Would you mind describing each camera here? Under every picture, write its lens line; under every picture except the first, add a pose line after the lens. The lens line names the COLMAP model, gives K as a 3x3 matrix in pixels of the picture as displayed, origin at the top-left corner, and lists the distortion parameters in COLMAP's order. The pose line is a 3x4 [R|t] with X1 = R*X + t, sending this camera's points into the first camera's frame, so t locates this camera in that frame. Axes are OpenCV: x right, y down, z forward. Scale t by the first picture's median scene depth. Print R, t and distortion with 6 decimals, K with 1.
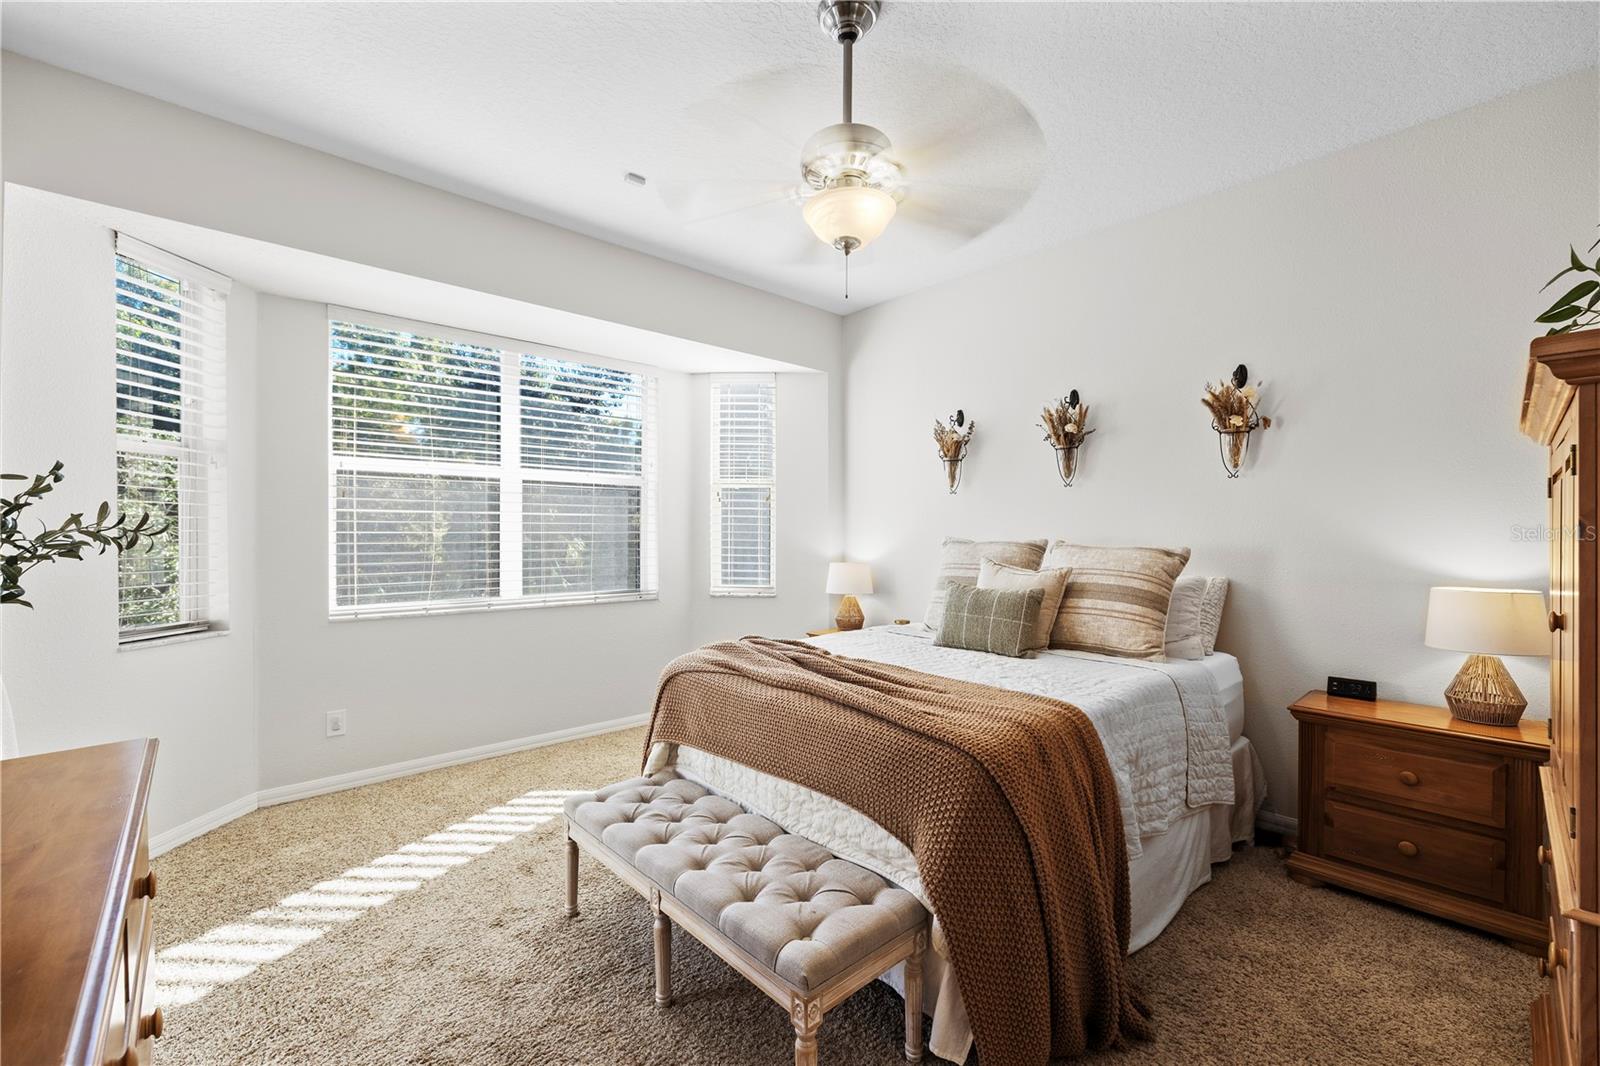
lens RADIAL K [[673.8, 0, 789.2], [0, 673.8, 530.2], [0, 0, 1]] dist [-0.000886, 0.001492]
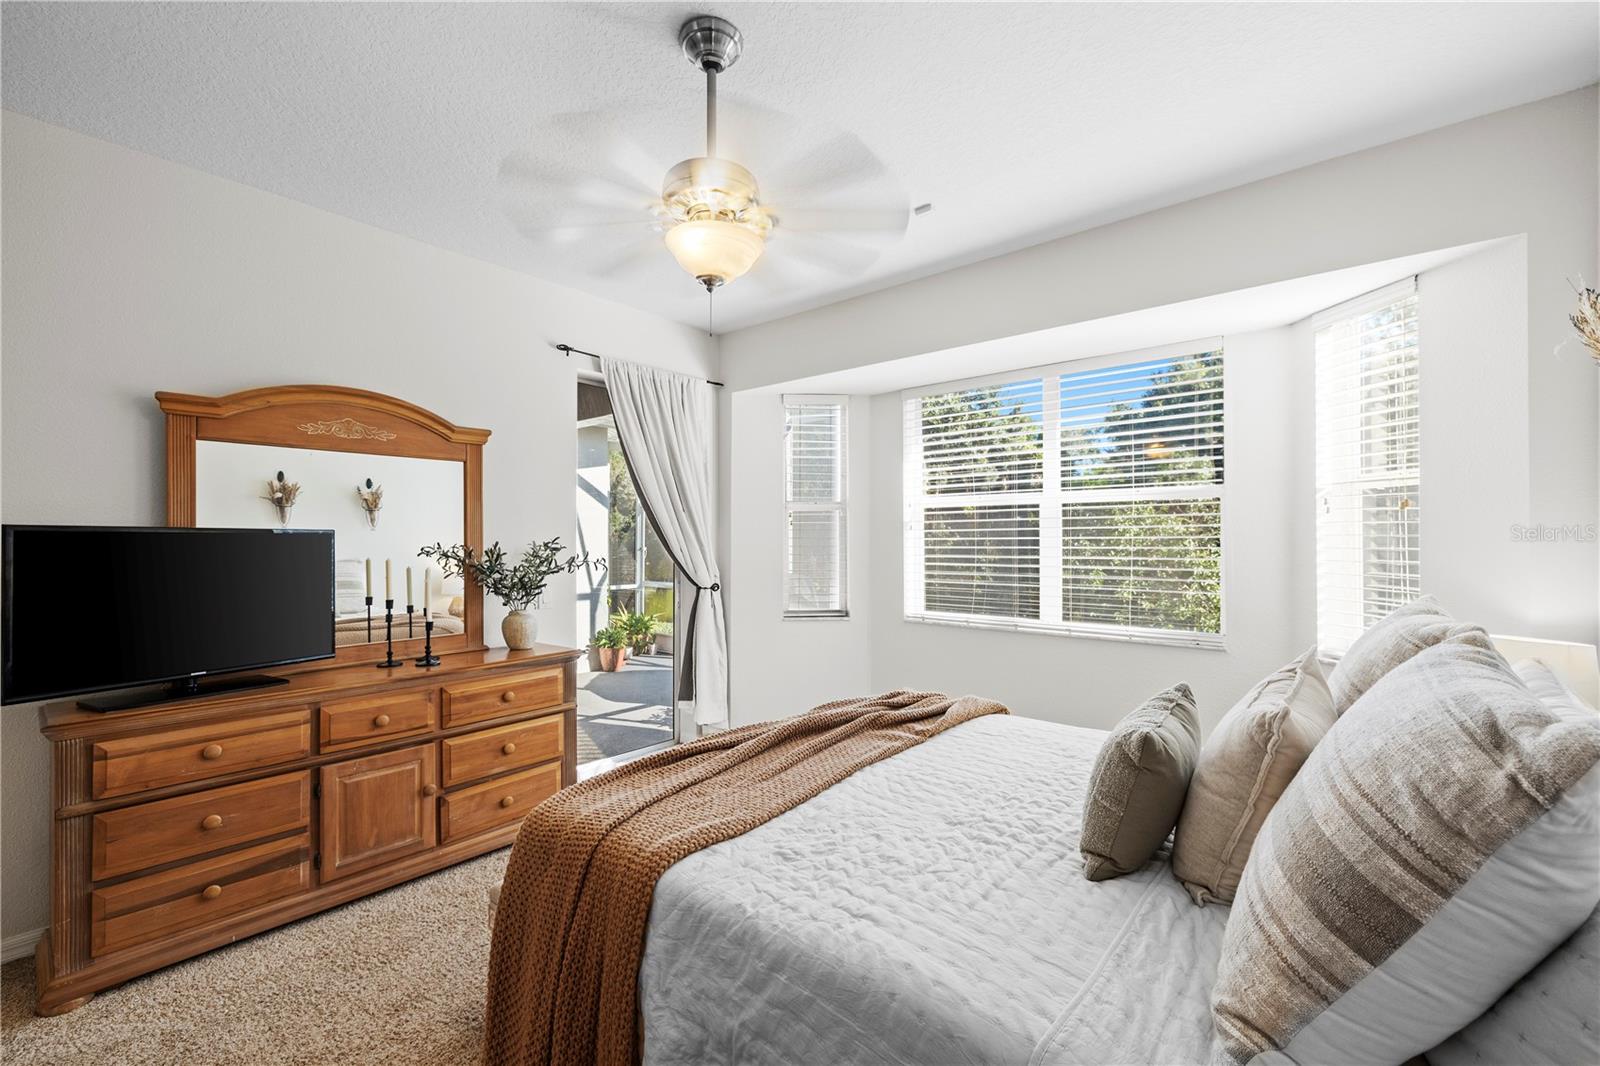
lens RADIAL K [[673.8, 0, 790.5], [0, 673.8, 541.6], [0, 0, 1]] dist [-0.000886, 0.001492]
pose [[0.144444, -0.014866, -0.989401, 0.538806], [-0.004137, 0.999869, -0.015627, -0.002464], [0.989504, 0.006351, 0.144364, 0.477812]]
